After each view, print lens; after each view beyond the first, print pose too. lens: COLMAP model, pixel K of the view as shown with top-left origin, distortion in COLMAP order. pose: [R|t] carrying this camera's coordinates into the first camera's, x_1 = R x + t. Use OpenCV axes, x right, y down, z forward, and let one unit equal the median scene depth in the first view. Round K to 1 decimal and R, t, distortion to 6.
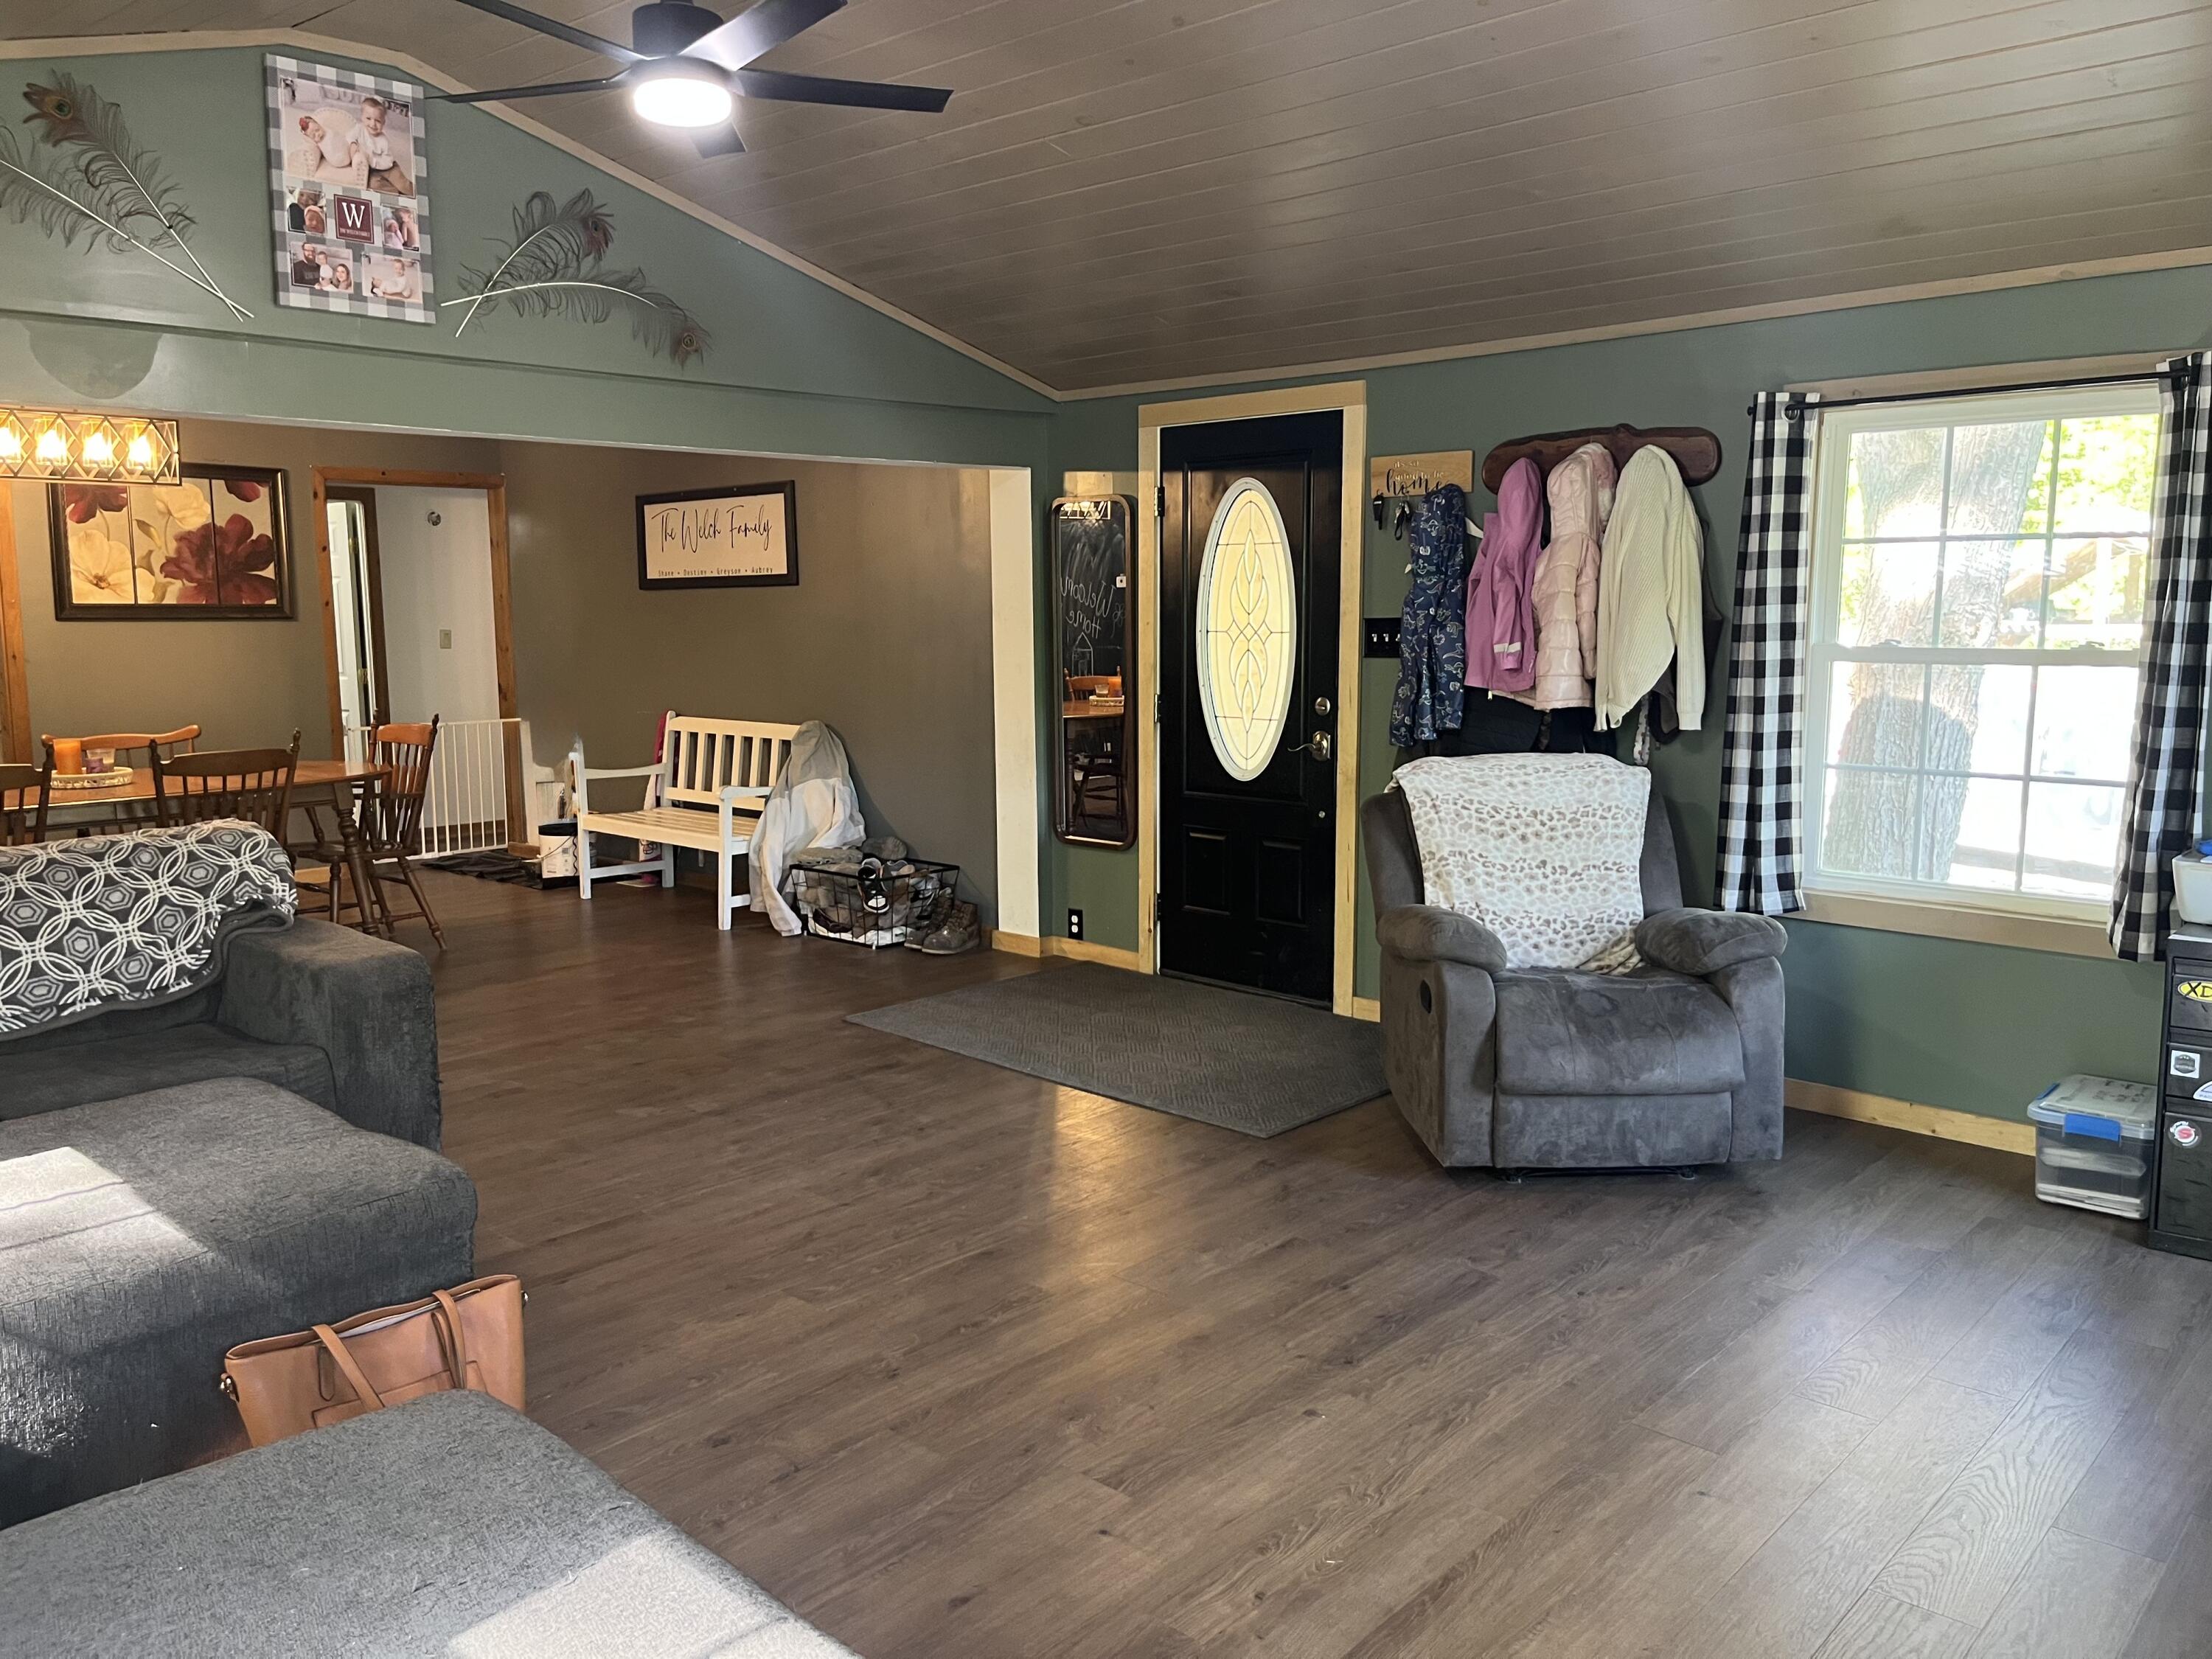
lens RADIAL K [[1664.0, 0, 1099.9], [0, 1664.0, 836.4], [0, 0, 1]] dist [0.065031, -0.090061]
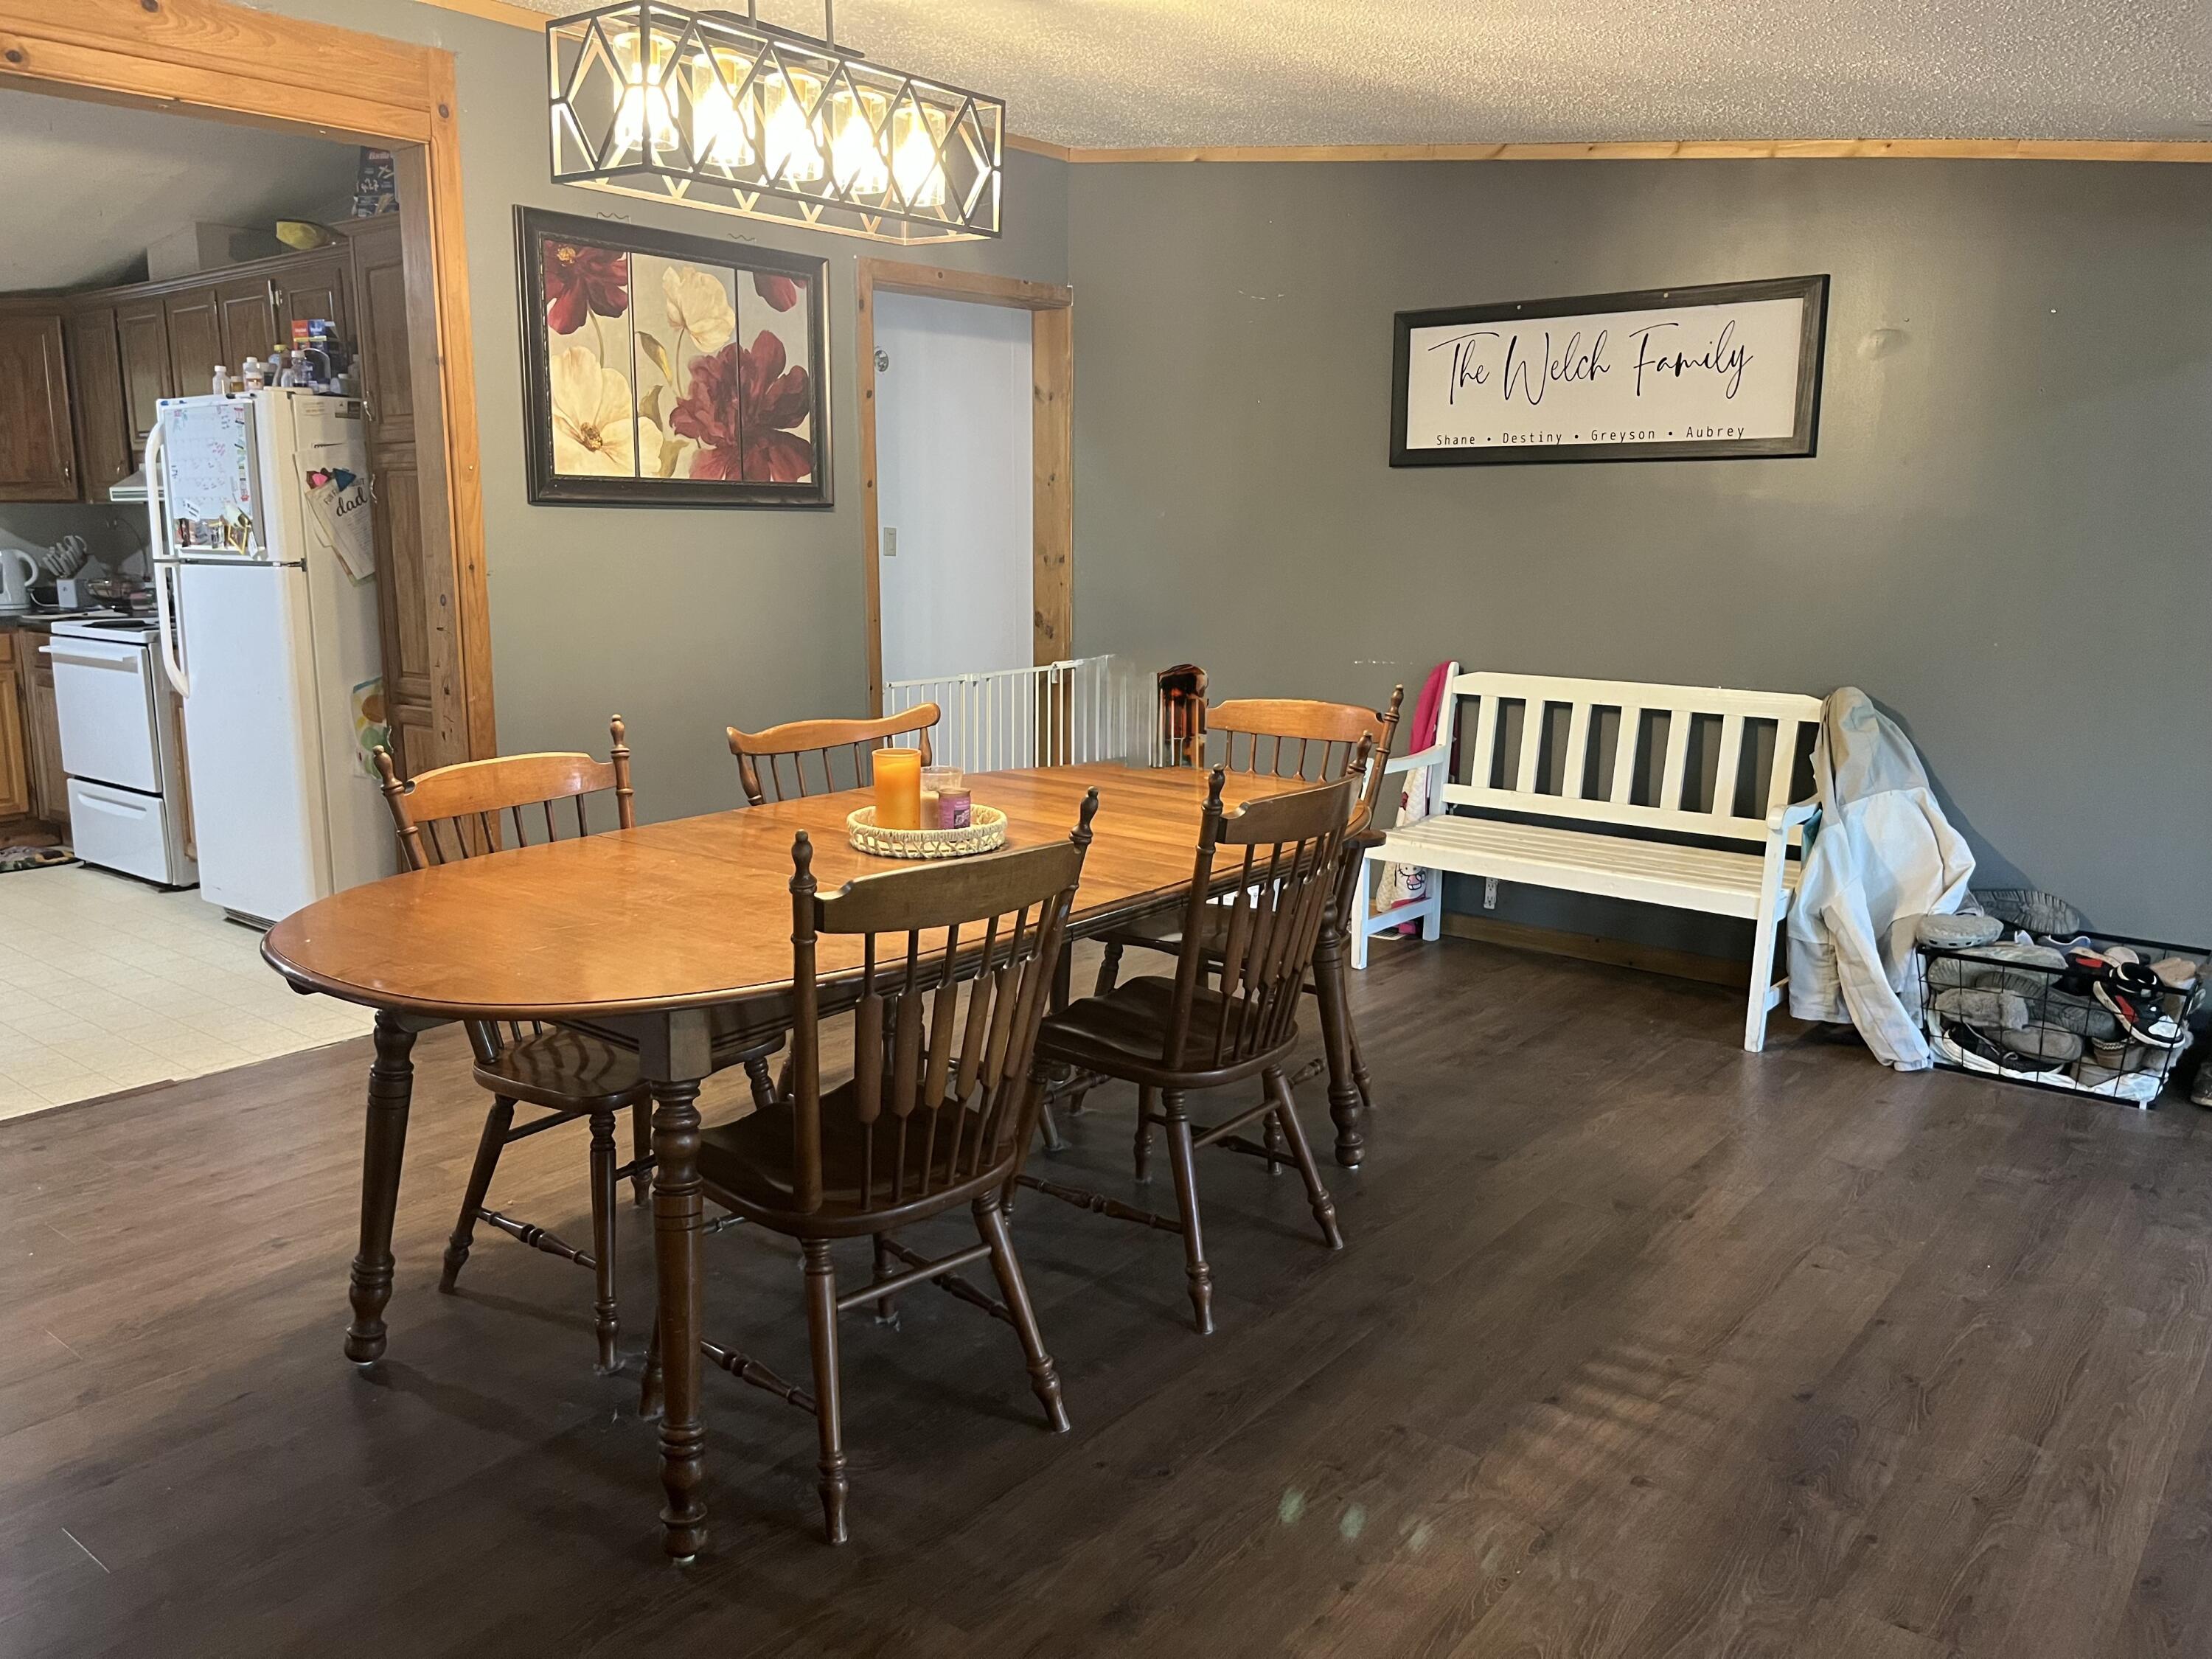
lens RADIAL K [[1670.6, 0, 1096.7], [0, 1670.6, 836.0], [0, 0, 1]] dist [0.021259, 0.001299]
pose [[0.997793, 0.001523, 0.066383, -0.688819], [-0.005275, 0.998395, 0.056385, -0.071109], [-0.066190, -0.056611, 0.996200, 0.605863]]
